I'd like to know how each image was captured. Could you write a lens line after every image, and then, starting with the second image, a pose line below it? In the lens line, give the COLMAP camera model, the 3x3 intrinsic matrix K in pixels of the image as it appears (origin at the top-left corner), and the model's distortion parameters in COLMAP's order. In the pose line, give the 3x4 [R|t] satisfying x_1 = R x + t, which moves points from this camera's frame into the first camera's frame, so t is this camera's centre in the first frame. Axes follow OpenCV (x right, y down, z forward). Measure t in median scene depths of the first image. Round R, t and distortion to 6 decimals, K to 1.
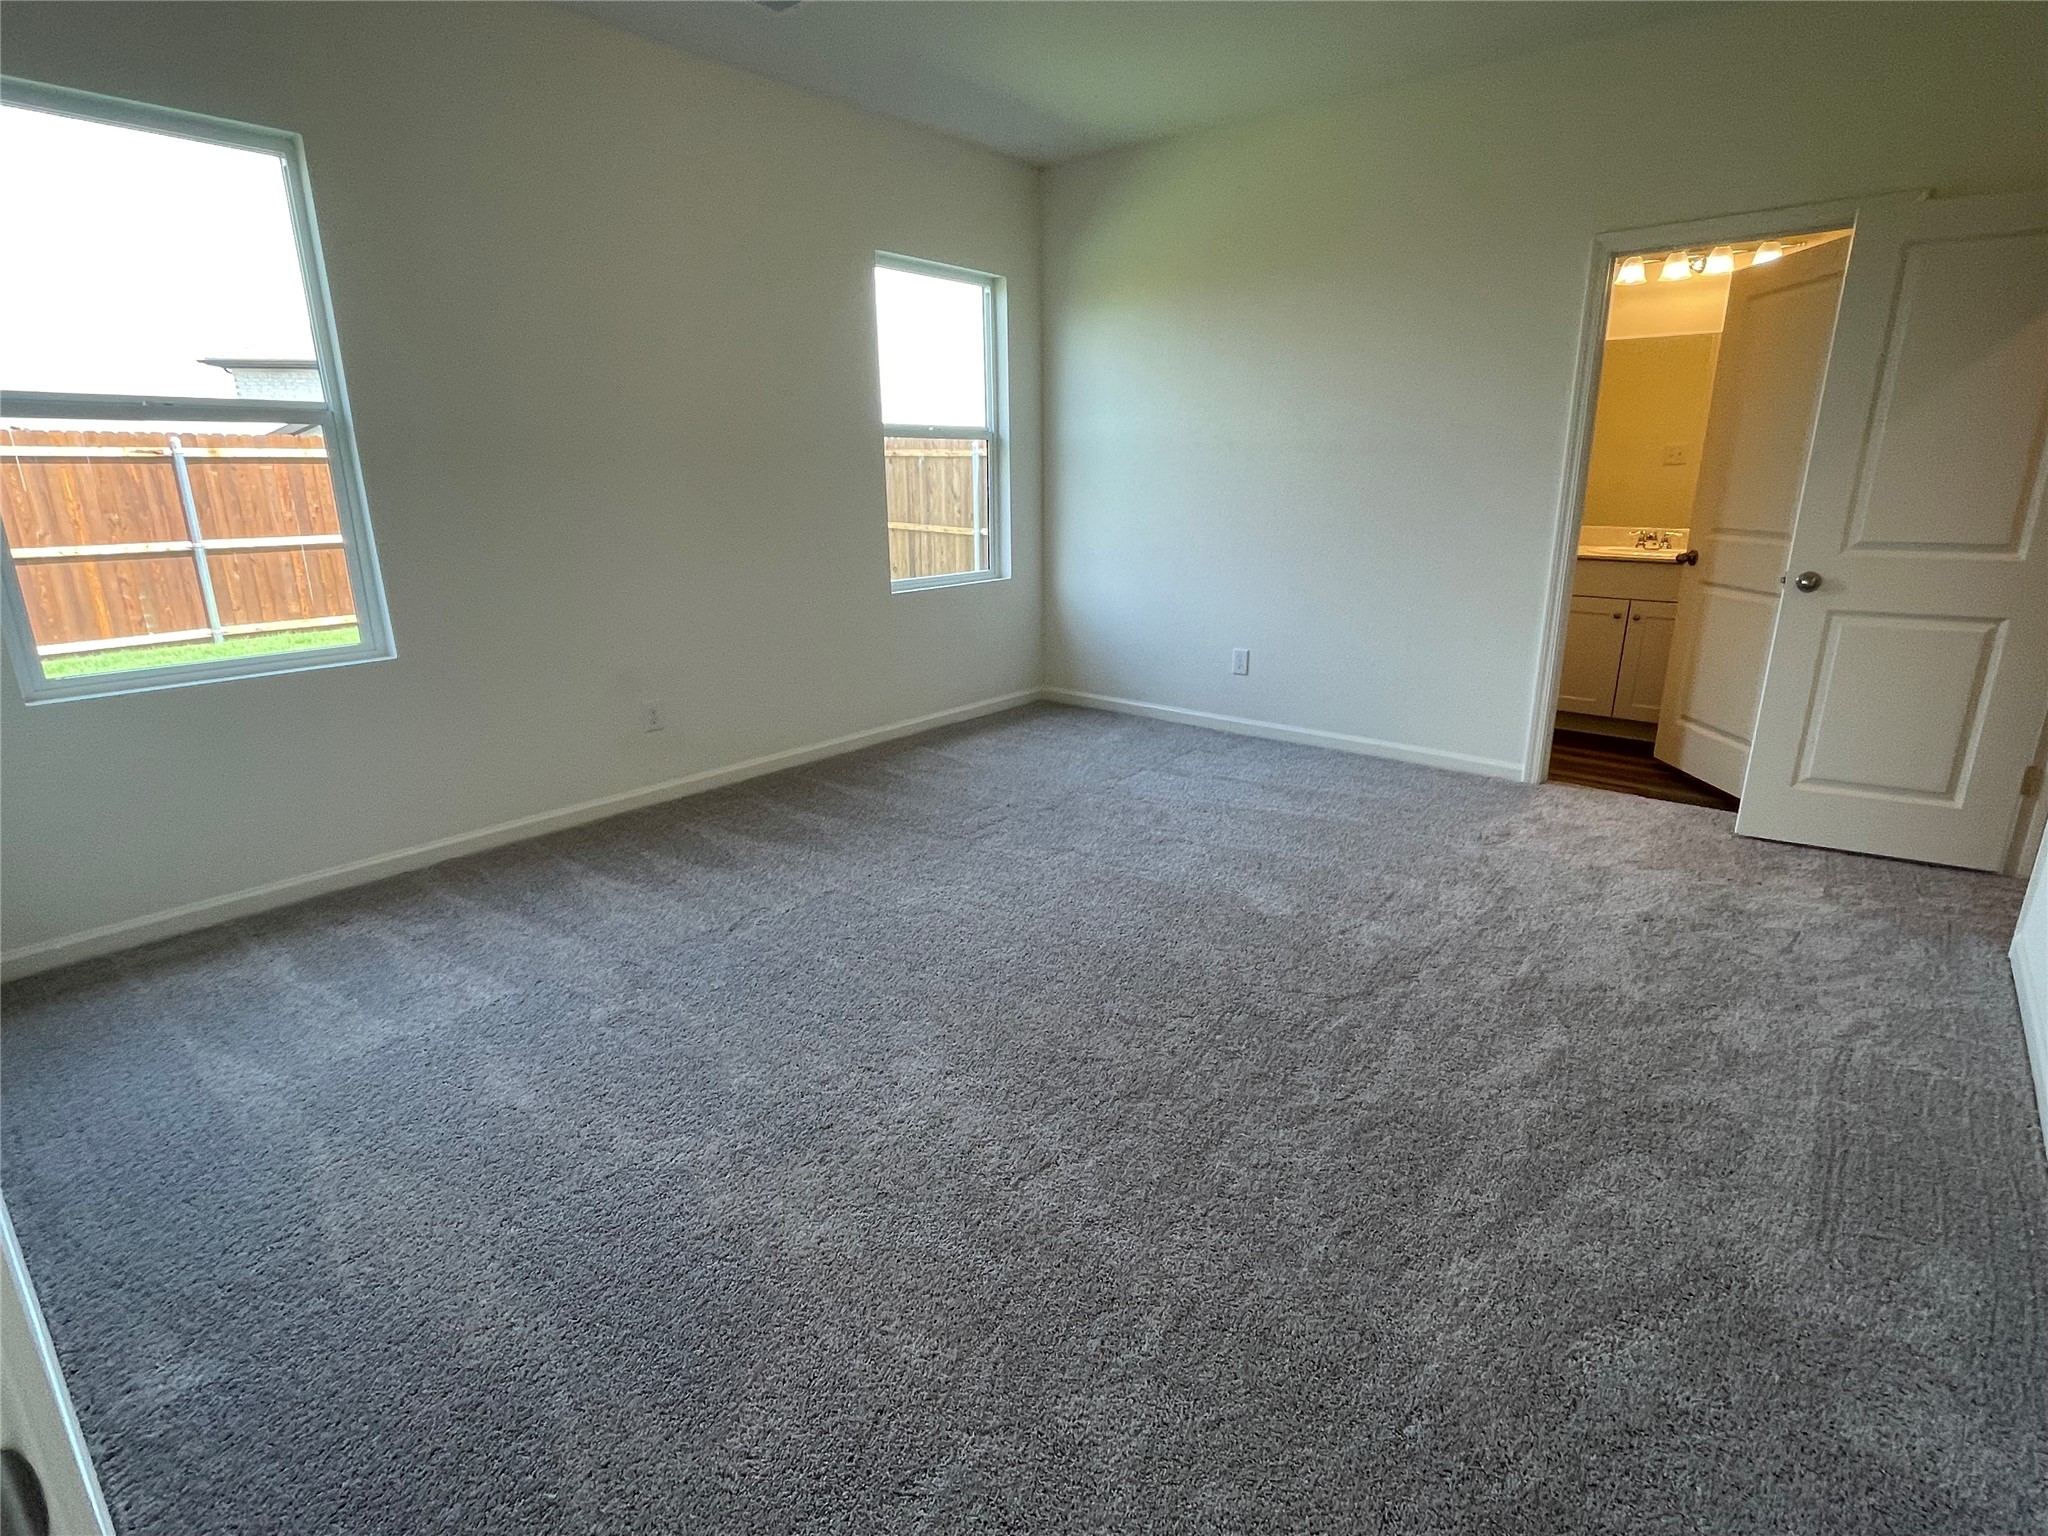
lens RADIAL K [[1017.6, 0, 1025.0], [0, 1017.6, 770.4], [0, 0, 1]] dist [-0.014503, 0.002783]
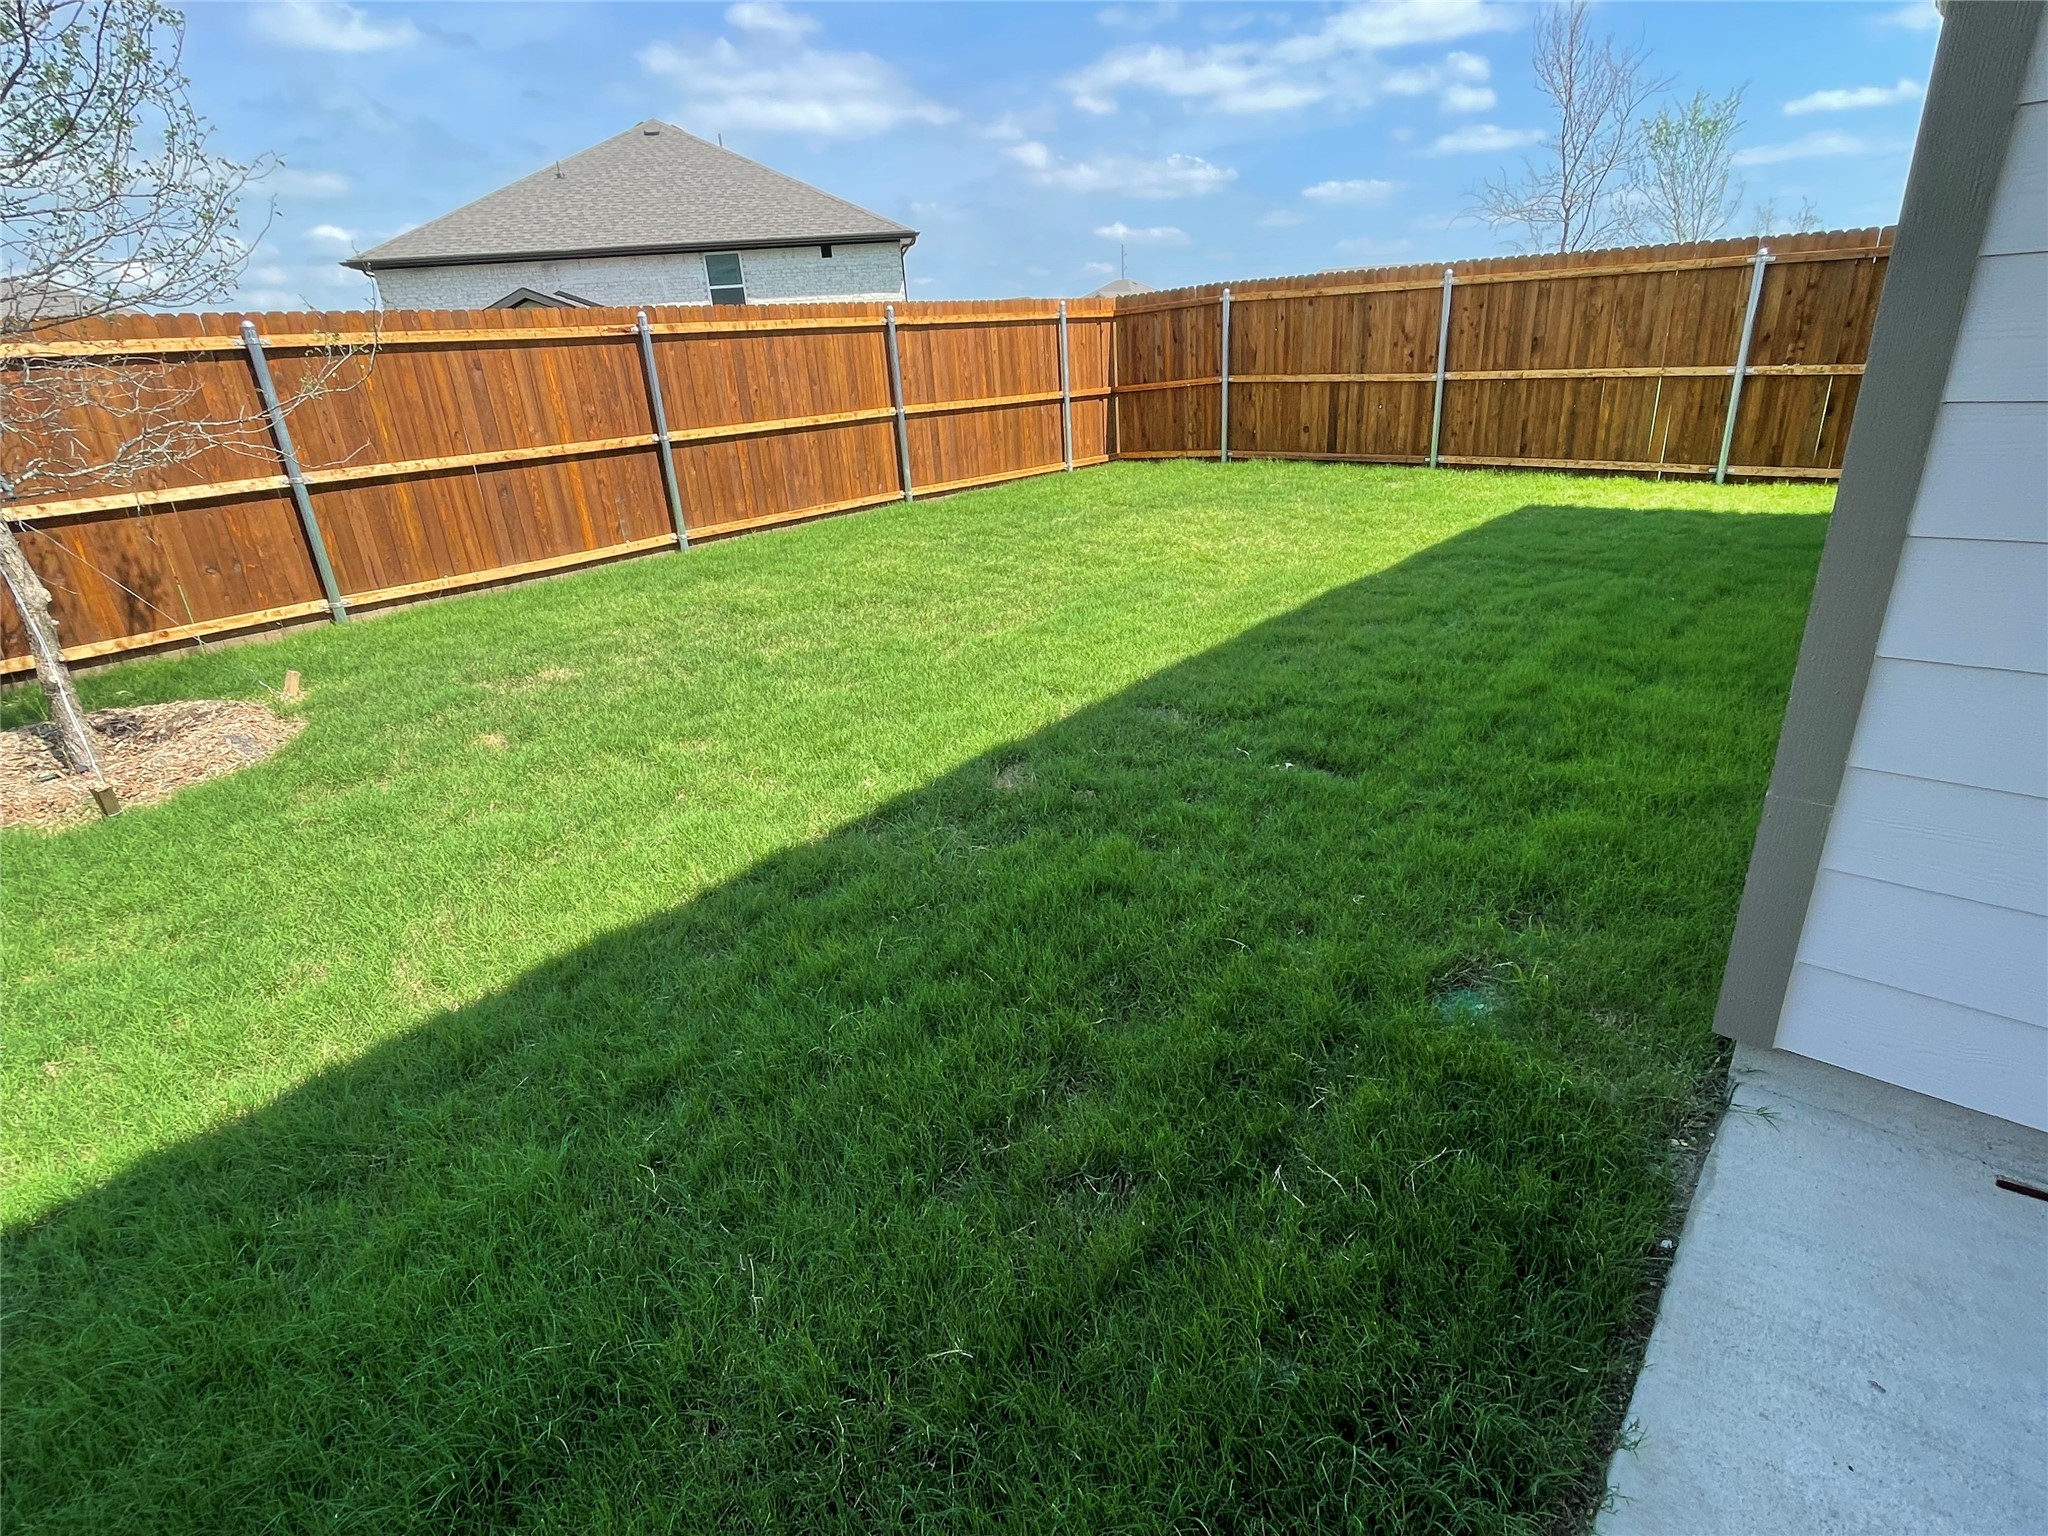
lens RADIAL K [[1017.6, 0, 1030.3], [0, 1017.6, 771.2], [0, 0, 1]] dist [-0.014503, 0.002783]
pose [[0.998066, -0.055004, -0.028972, -0.489757], [0.057799, 0.992616, 0.106647, -0.008669], [0.022892, -0.108115, 0.993875, 0.089175]]
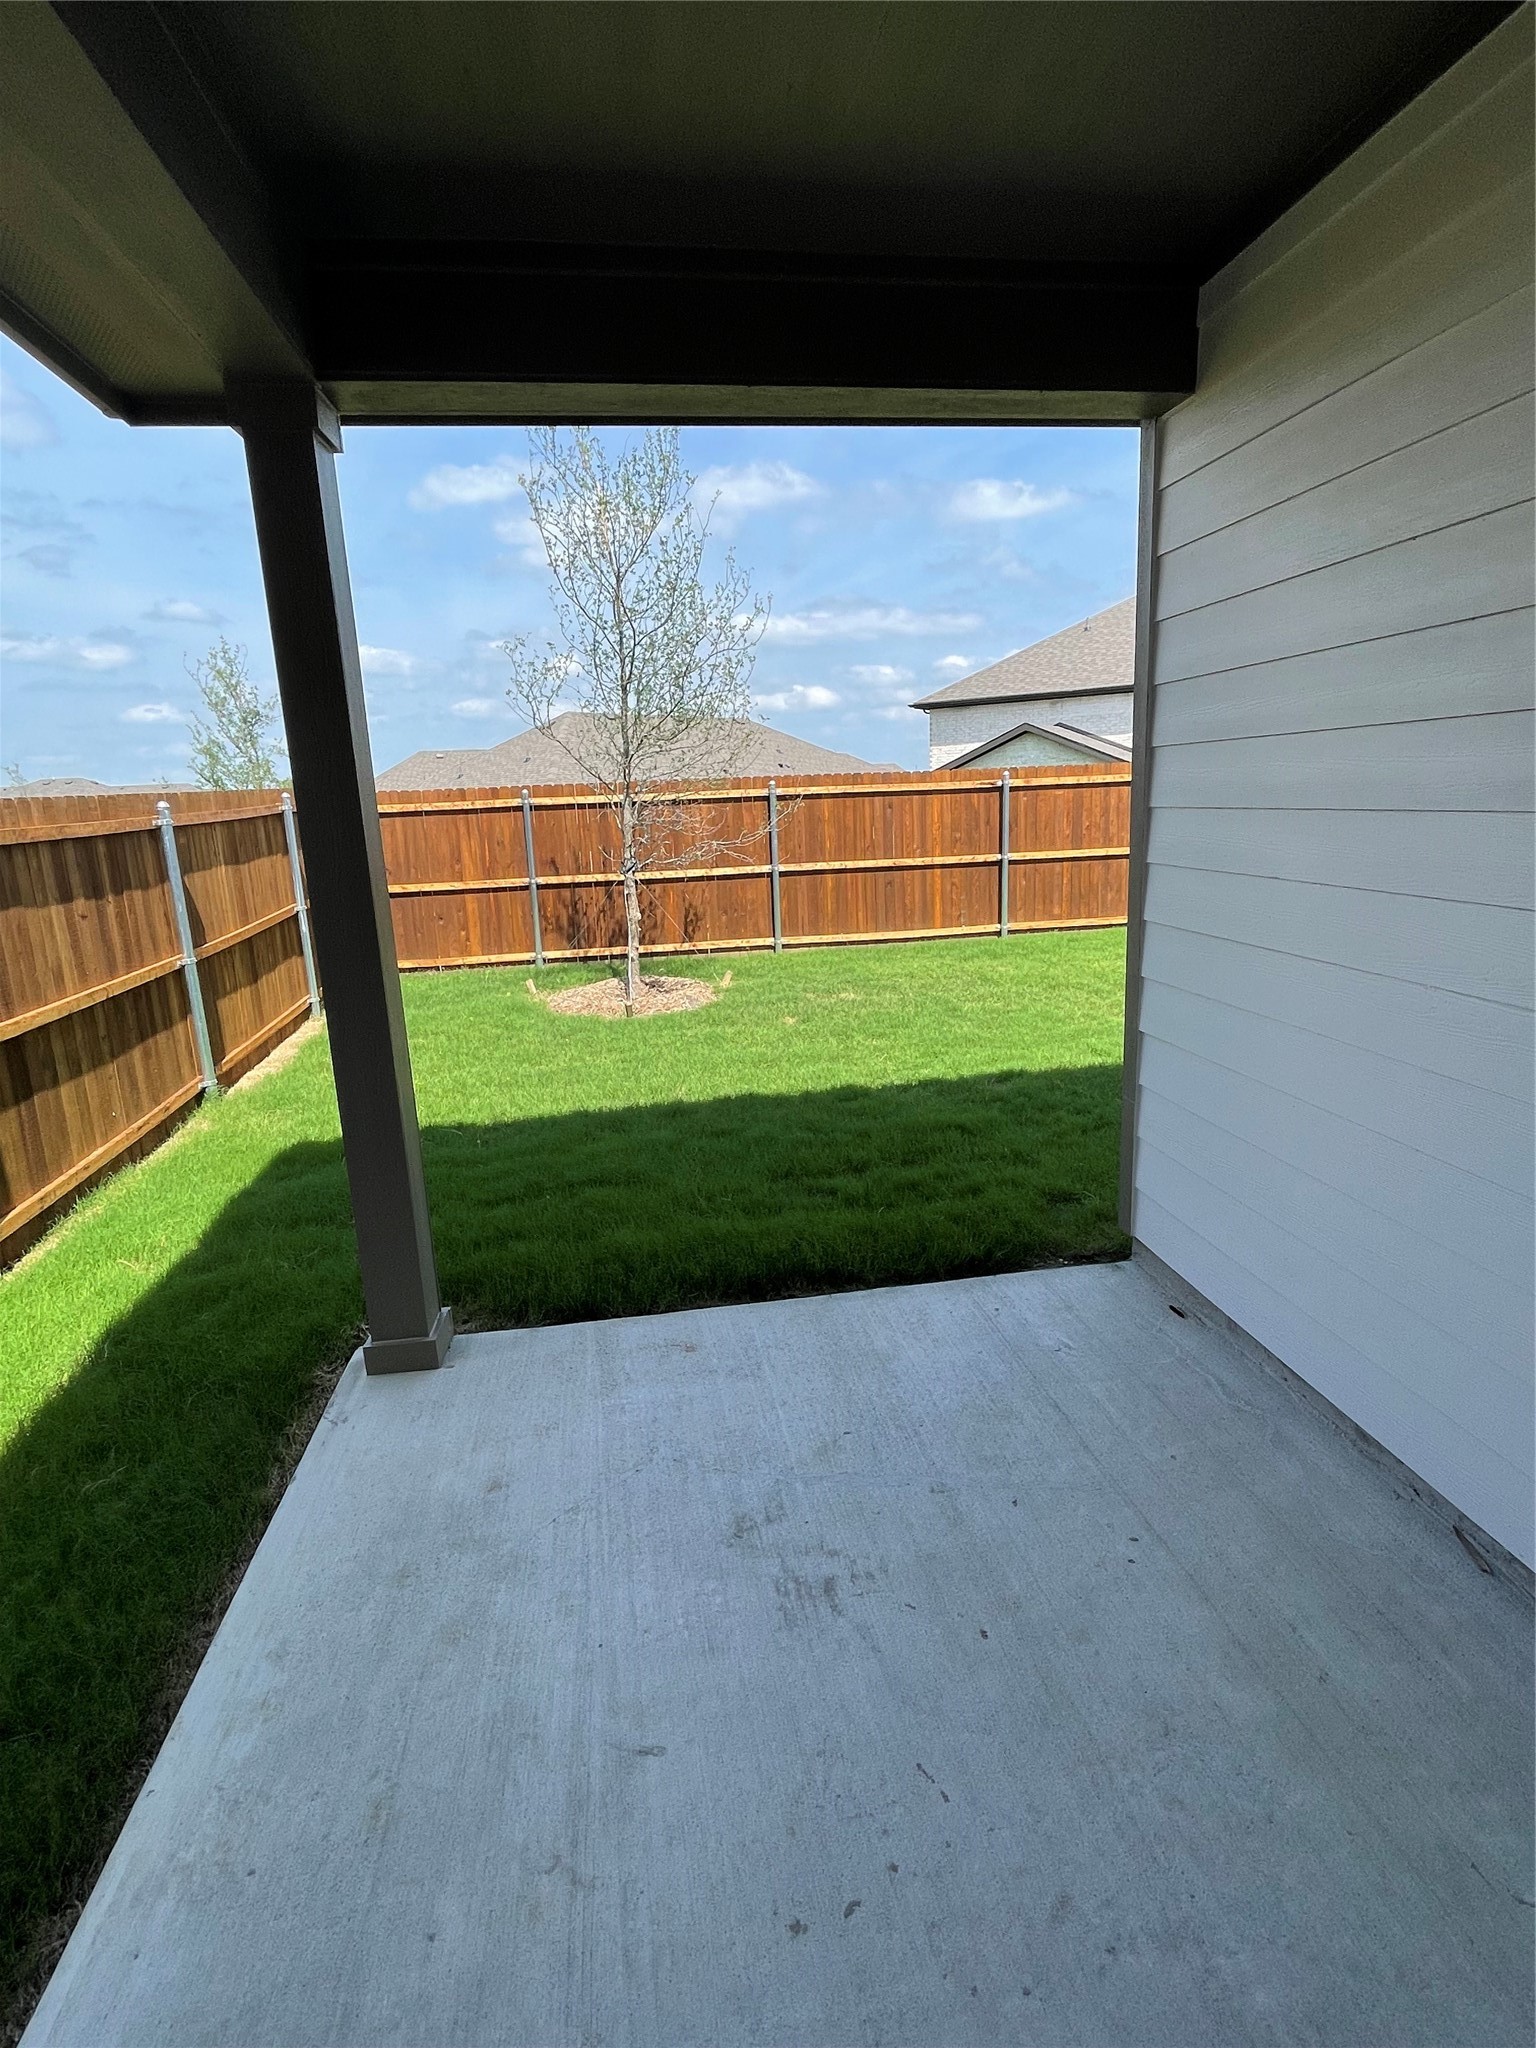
lens RADIAL K [[1017.6, 0, 774.7], [0, 1017.6, 1042.9], [0, 0, 1]] dist [-0.014503, 0.002783]
pose [[0.751393, 0.123504, -0.648194, -0.198669], [-0.144423, 0.989292, 0.021080, 0.015975], [0.643856, 0.077775, 0.761183, -0.109576]]
